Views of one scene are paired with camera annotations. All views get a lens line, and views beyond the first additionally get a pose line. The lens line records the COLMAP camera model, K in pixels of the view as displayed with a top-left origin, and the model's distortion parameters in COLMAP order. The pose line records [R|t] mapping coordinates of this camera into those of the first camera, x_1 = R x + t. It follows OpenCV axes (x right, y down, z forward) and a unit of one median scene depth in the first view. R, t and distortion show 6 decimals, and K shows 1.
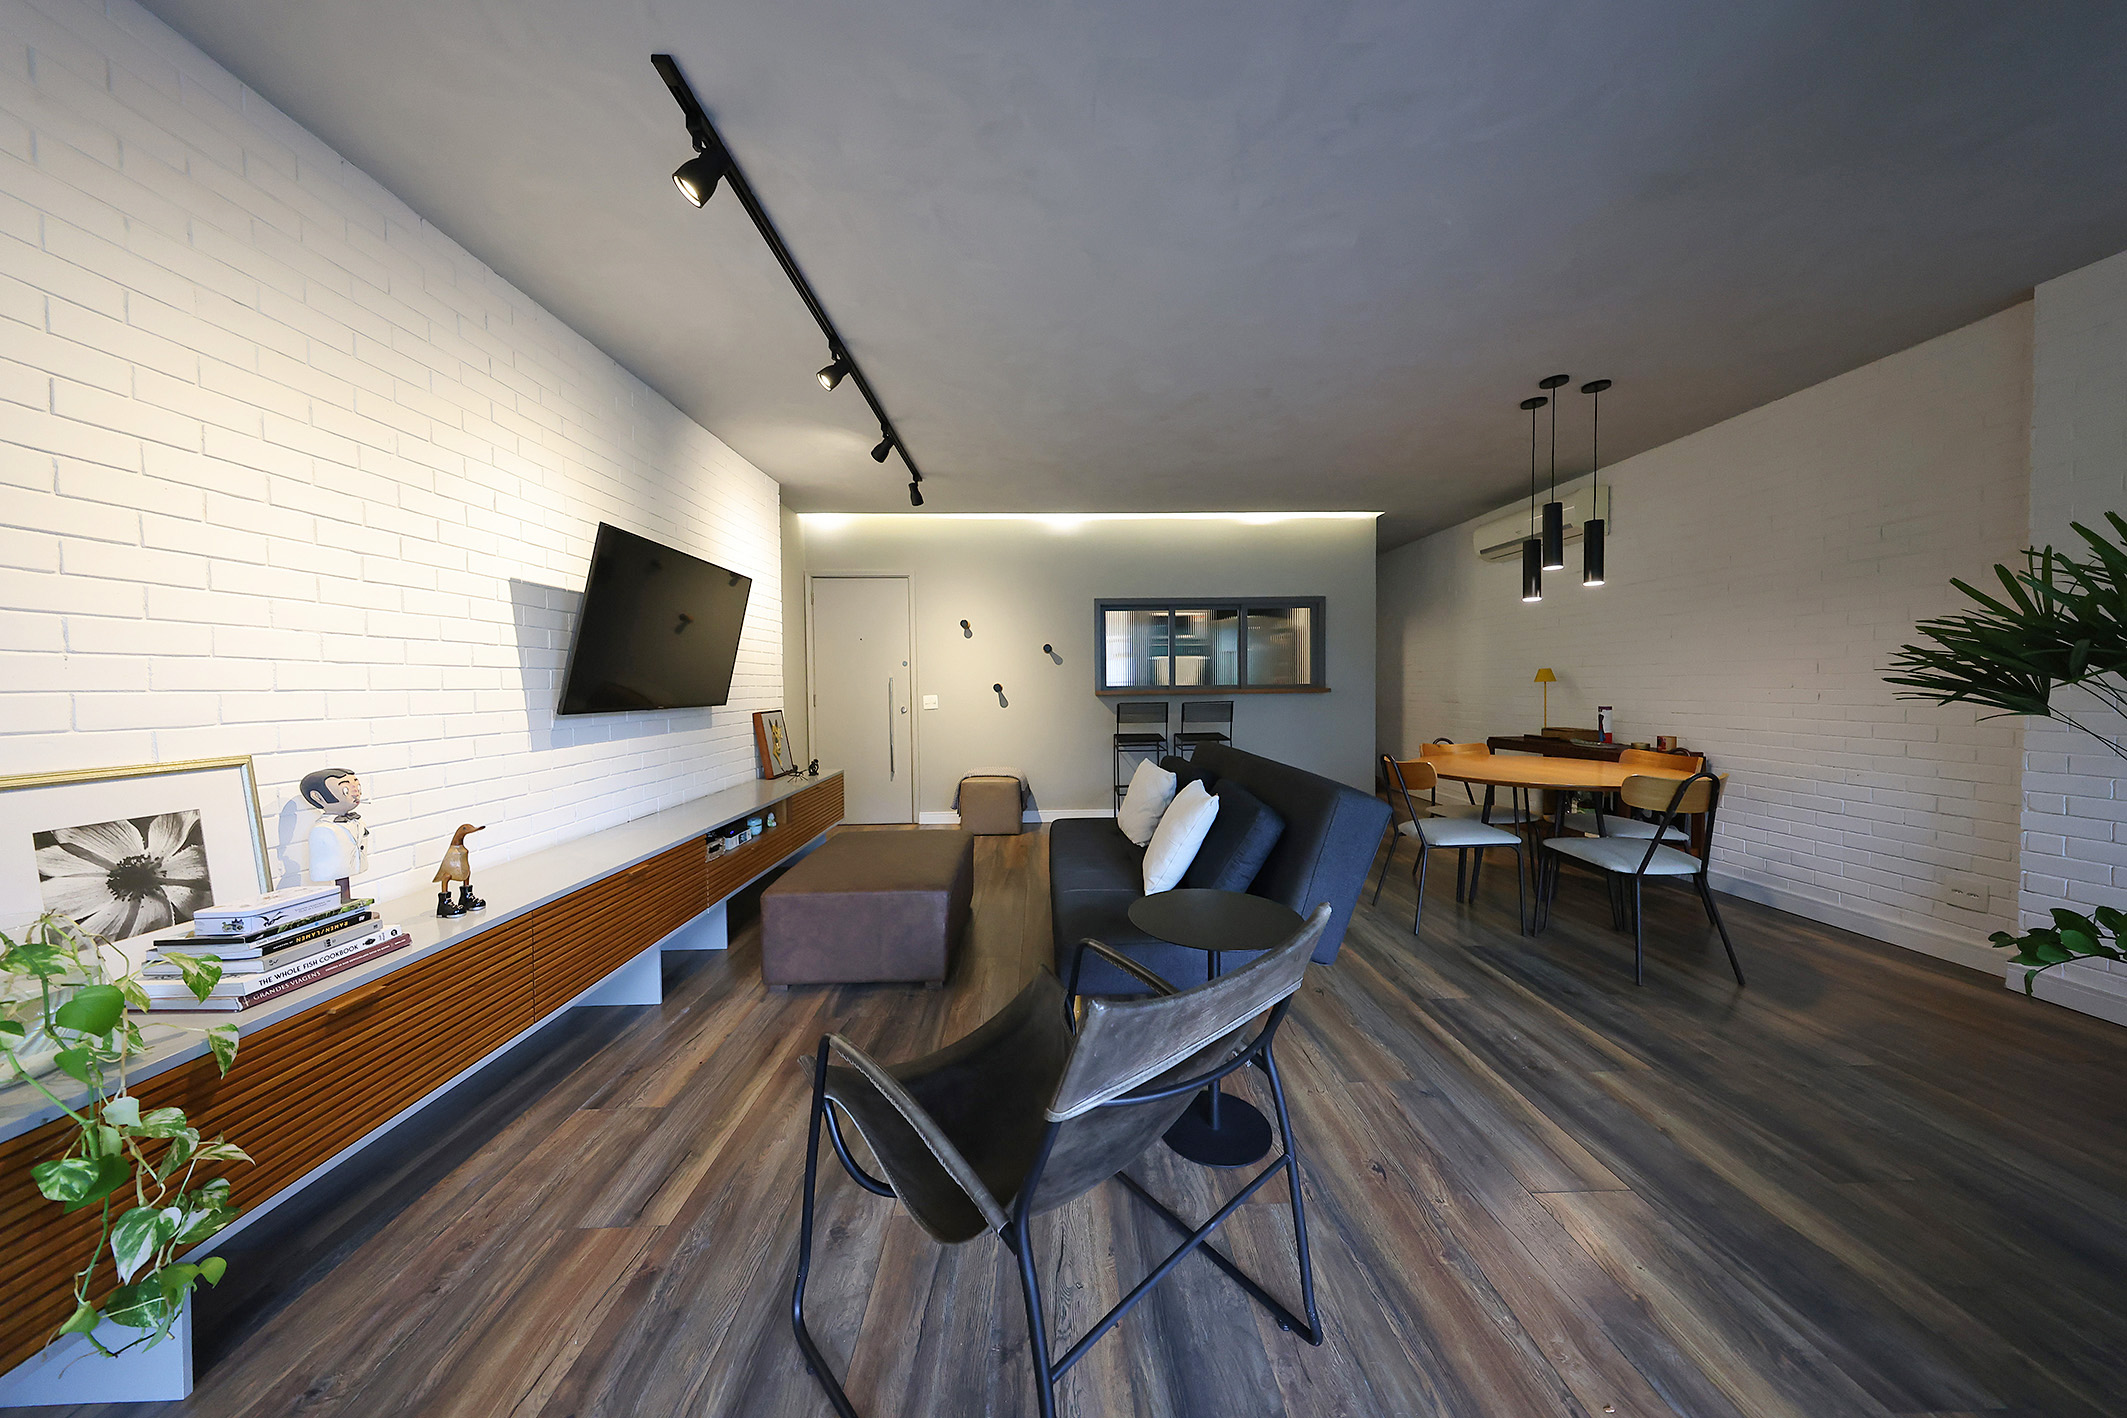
lens RADIAL K [[661.1, 0, 1066.7], [0, 661.1, 697.5], [0, 0, 1]] dist [0.007605, -0.000372]
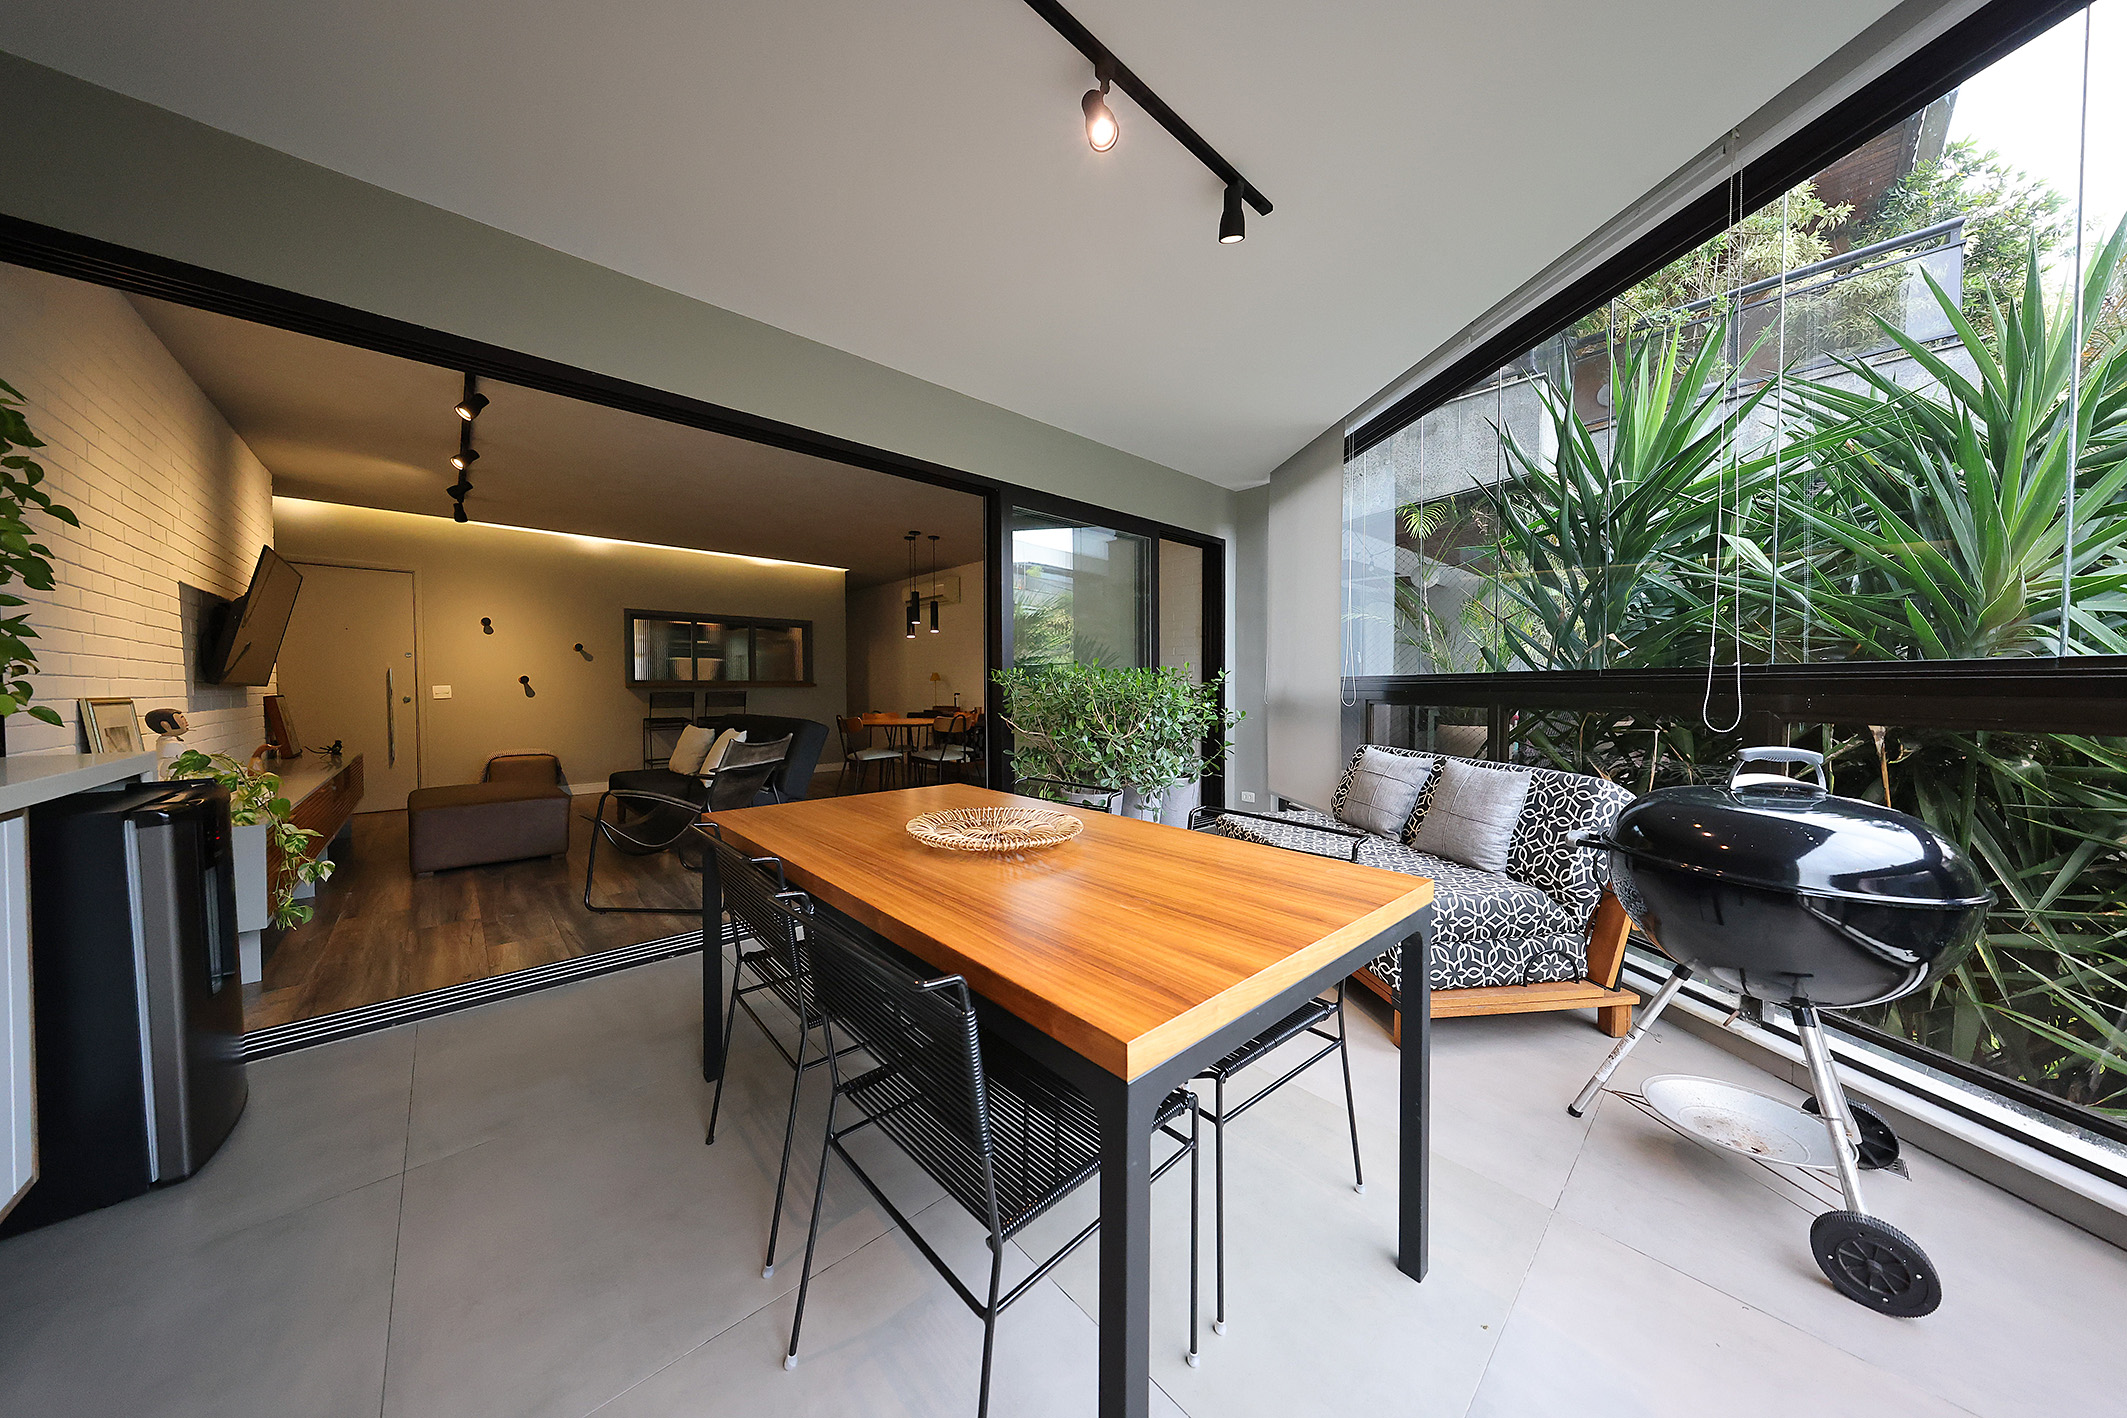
lens RADIAL K [[661.1, 0, 1062.8], [0, 661.1, 698.2], [0, 0, 1]] dist [0.007605, -0.000372]
pose [[0.755763, -0.003476, 0.654836, -0.254065], [0.009679, 0.999936, -0.005863, 0.054415], [-0.654774, 0.010769, 0.755748, -0.792938]]
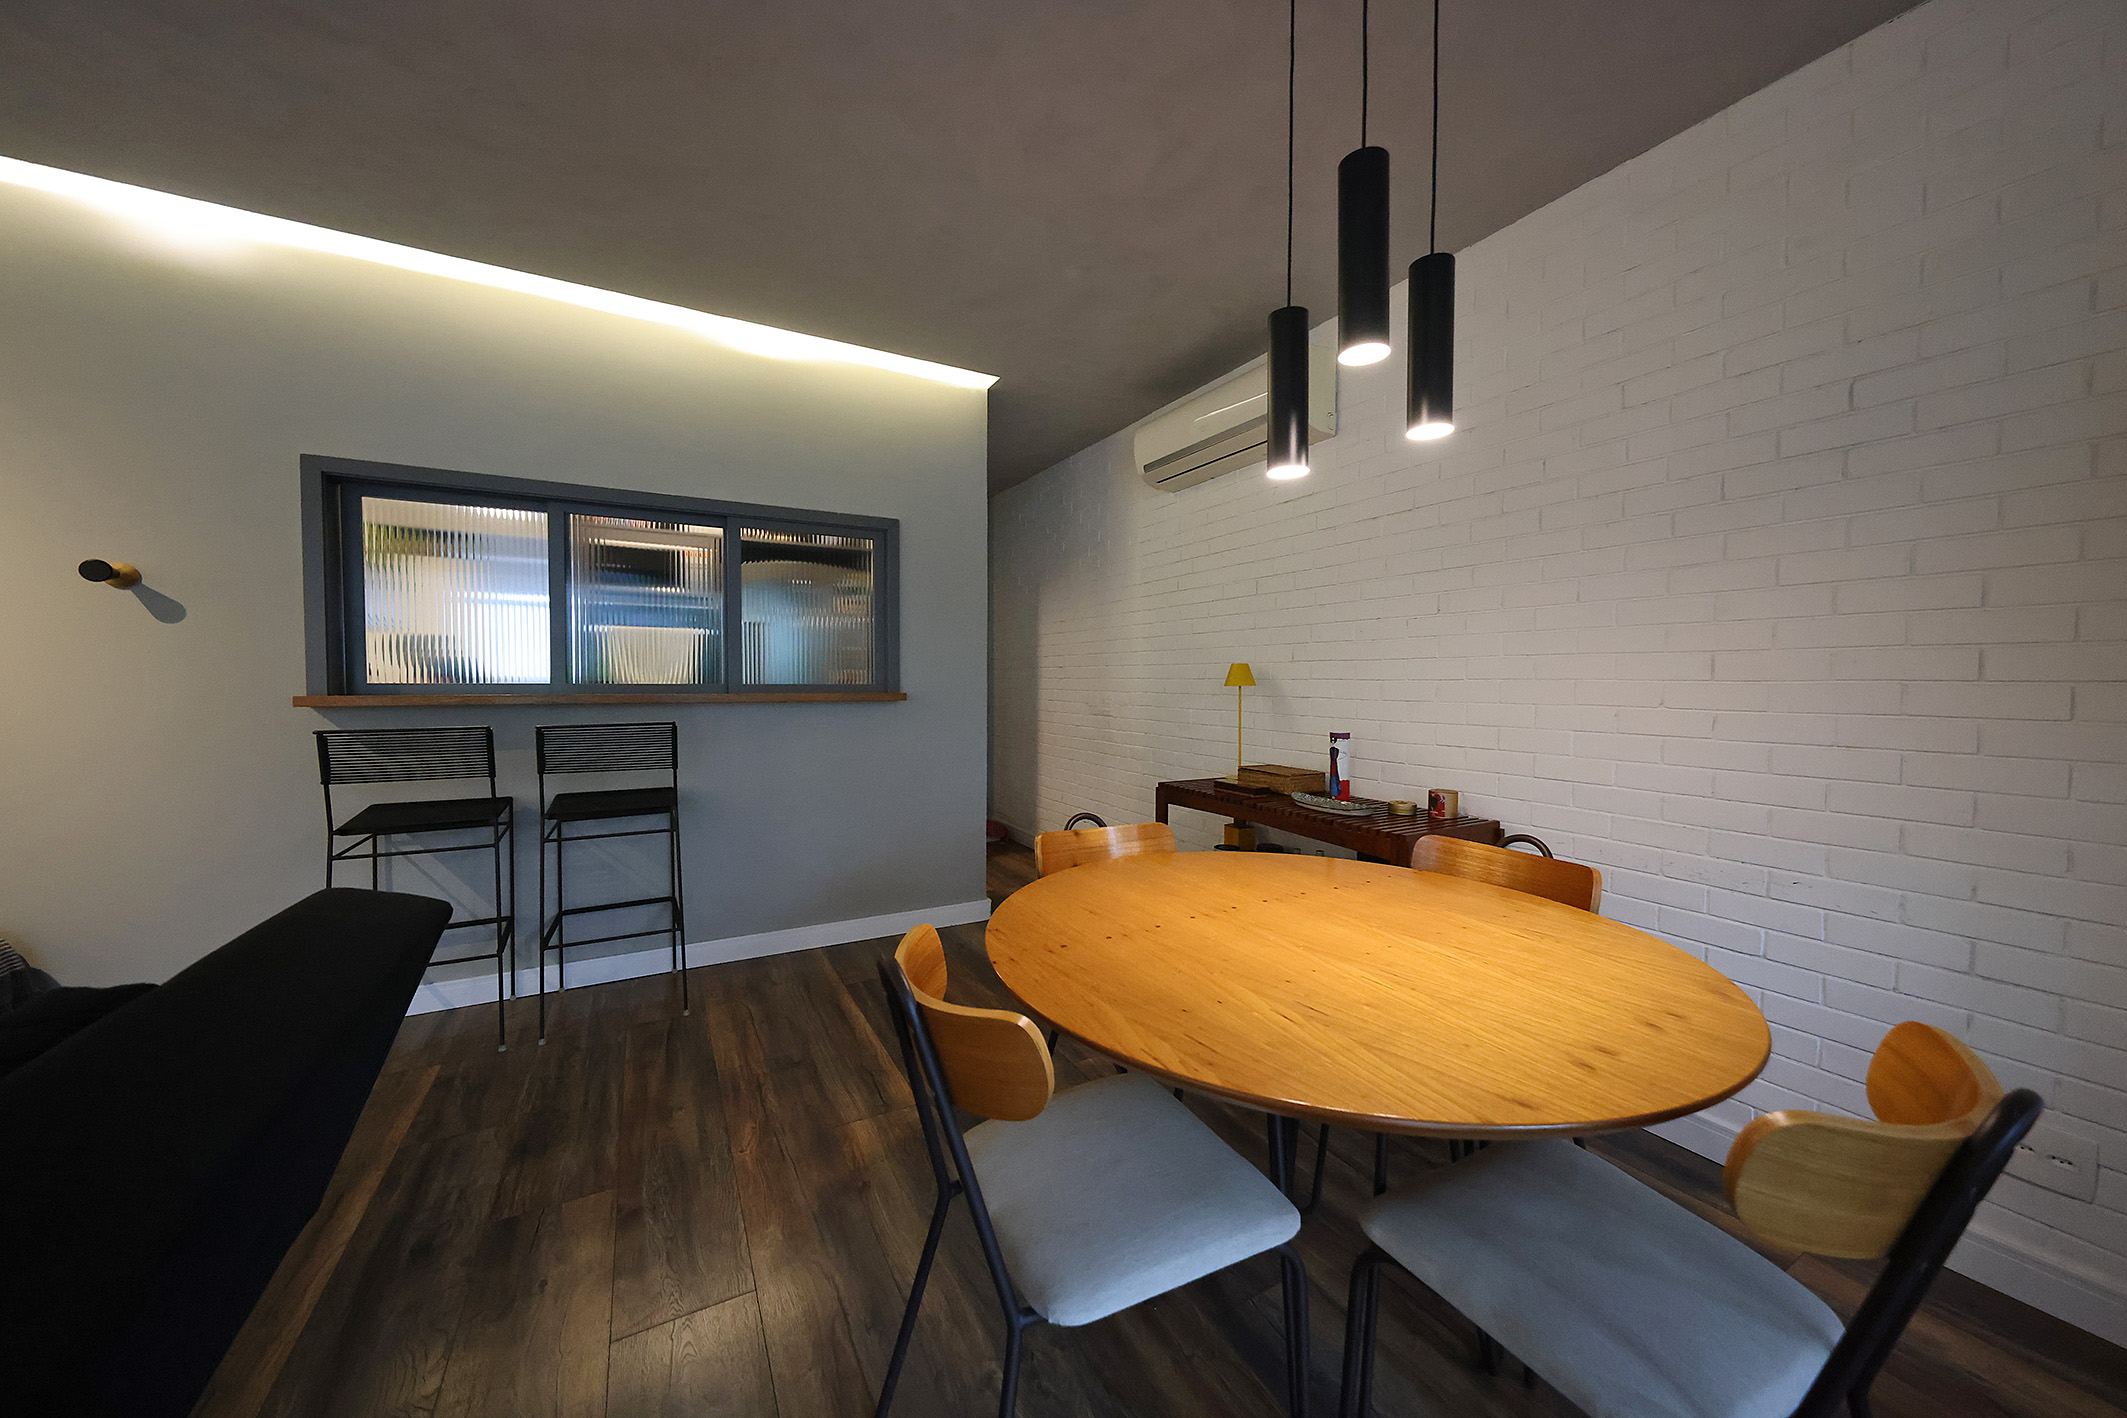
lens RADIAL K [[748.5, 0, 1064.5], [0, 748.5, 702.5], [0, 0, 1]] dist [0.001123, -0.000006]
pose [[0.889805, 0.000743, 0.456340, 0.400867], [-0.004617, 0.999962, 0.007374, -0.019102], [-0.456318, -0.008668, 0.889775, 0.686538]]
